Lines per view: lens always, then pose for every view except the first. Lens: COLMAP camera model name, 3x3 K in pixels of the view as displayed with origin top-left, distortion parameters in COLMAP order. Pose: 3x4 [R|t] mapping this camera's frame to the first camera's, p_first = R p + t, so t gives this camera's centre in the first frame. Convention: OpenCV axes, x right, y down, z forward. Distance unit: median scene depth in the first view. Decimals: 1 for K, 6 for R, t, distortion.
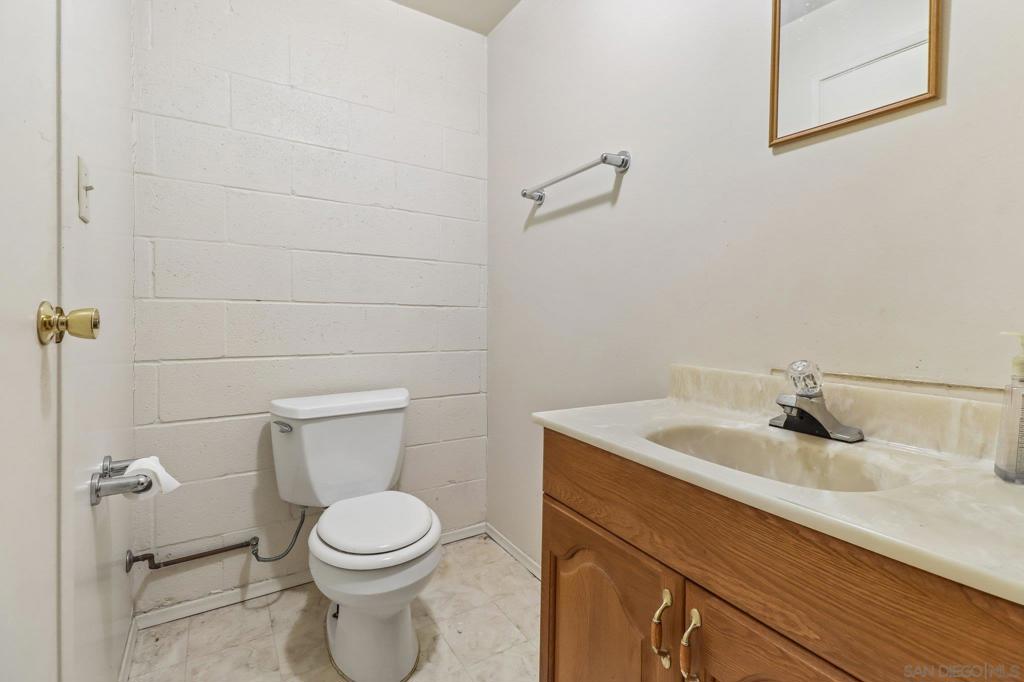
lens RADIAL K [[473.4, 0, 508.5], [0, 473.4, 322.8], [0, 0, 1]] dist [0.042157, -0.024649]
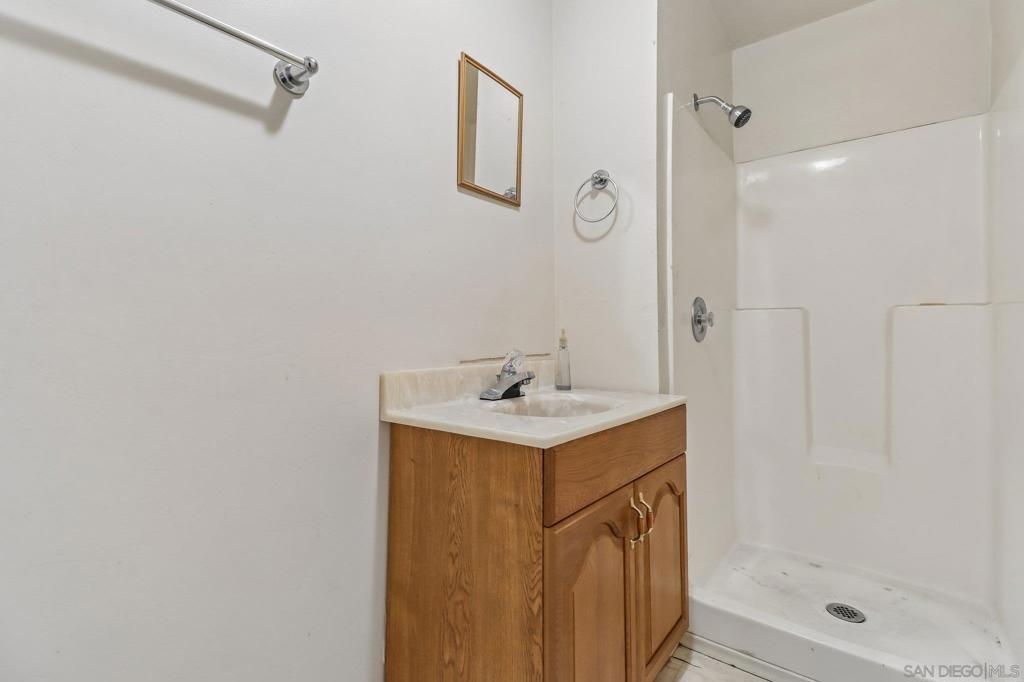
lens RADIAL K [[473.4, 0, 508.5], [0, 473.4, 322.8], [0, 0, 1]] dist [0.042157, -0.024649]
pose [[-0.364448, 0.004480, 0.931213, -0.642139], [0.007574, 0.999970, -0.001846, -0.000996], [-0.931193, 0.006380, -0.364471, 1.311485]]
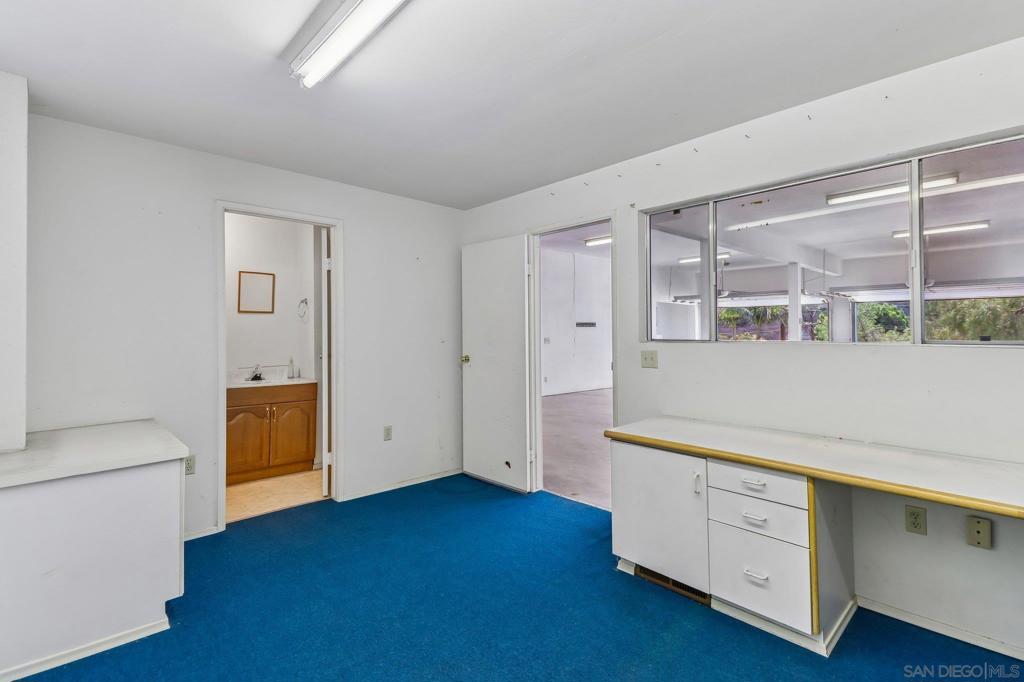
lens RADIAL K [[473.4, 0, 508.5], [0, 473.4, 322.8], [0, 0, 1]] dist [0.042157, -0.024649]
pose [[-0.215837, 0.006286, 0.976409, -3.722744], [0.010352, 0.999938, -0.004149, -0.229999], [-0.976375, 0.009212, -0.215889, -0.321116]]
